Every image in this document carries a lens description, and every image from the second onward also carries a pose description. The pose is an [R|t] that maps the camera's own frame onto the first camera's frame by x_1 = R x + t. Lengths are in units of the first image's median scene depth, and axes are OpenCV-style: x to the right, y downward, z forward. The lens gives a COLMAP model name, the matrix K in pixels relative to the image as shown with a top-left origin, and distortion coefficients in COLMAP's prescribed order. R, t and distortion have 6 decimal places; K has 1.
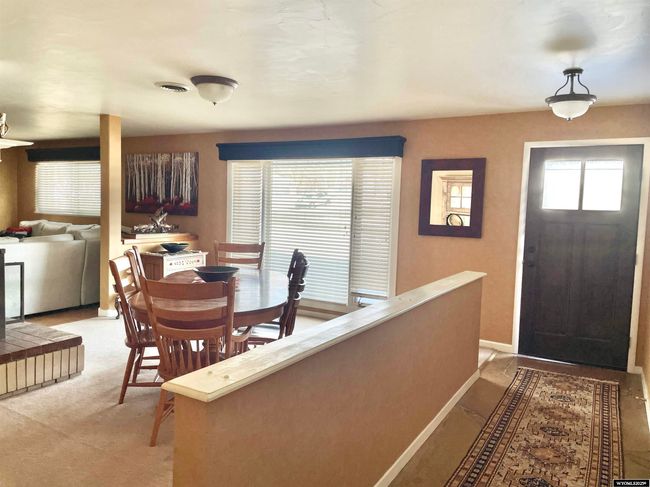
lens RADIAL K [[494.1, 0, 323.6], [0, 494.1, 243.6], [0, 0, 1]] dist [0.050104, -0.006223]
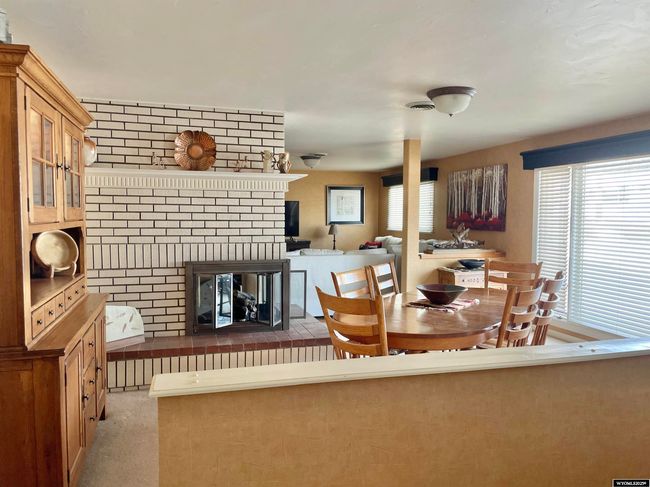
lens RADIAL K [[494.1, 0, 320.7], [0, 494.1, 246.0], [0, 0, 1]] dist [0.050104, -0.006223]
pose [[0.712919, 0.014693, -0.701092, 0.157946], [-0.032314, 0.999407, -0.011915, -0.005503], [0.700501, 0.031149, 0.712971, 0.083413]]
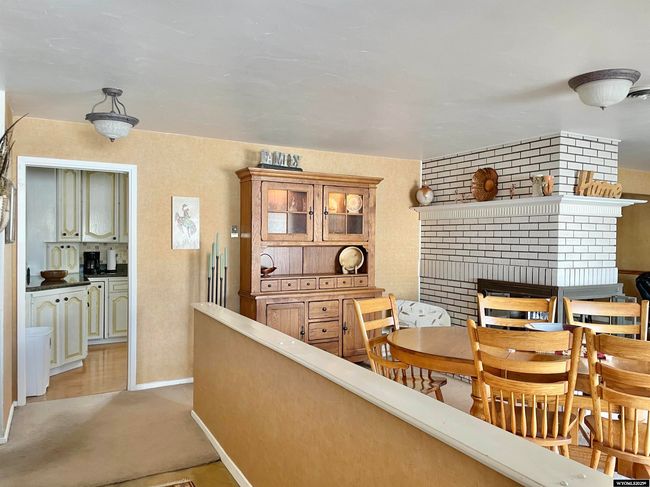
lens RADIAL K [[494.1, 0, 321.3], [0, 494.1, 243.4], [0, 0, 1]] dist [0.050104, -0.006223]
pose [[-0.535094, -0.022253, -0.844499, 0.346793], [-0.081062, 0.996393, 0.025107, -0.038772], [0.840894, 0.081891, -0.534968, 0.590846]]
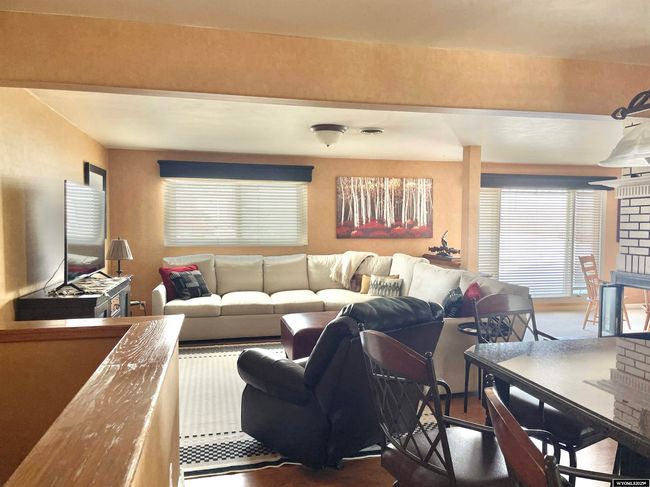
lens RADIAL K [[494.1, 0, 324.4], [0, 494.1, 245.5], [0, 0, 1]] dist [0.050104, -0.006223]
pose [[0.738884, -0.050622, 0.671929, -1.141276], [0.073392, 0.997288, -0.005571, -0.051122], [-0.669824, 0.053431, 0.740595, 0.367520]]
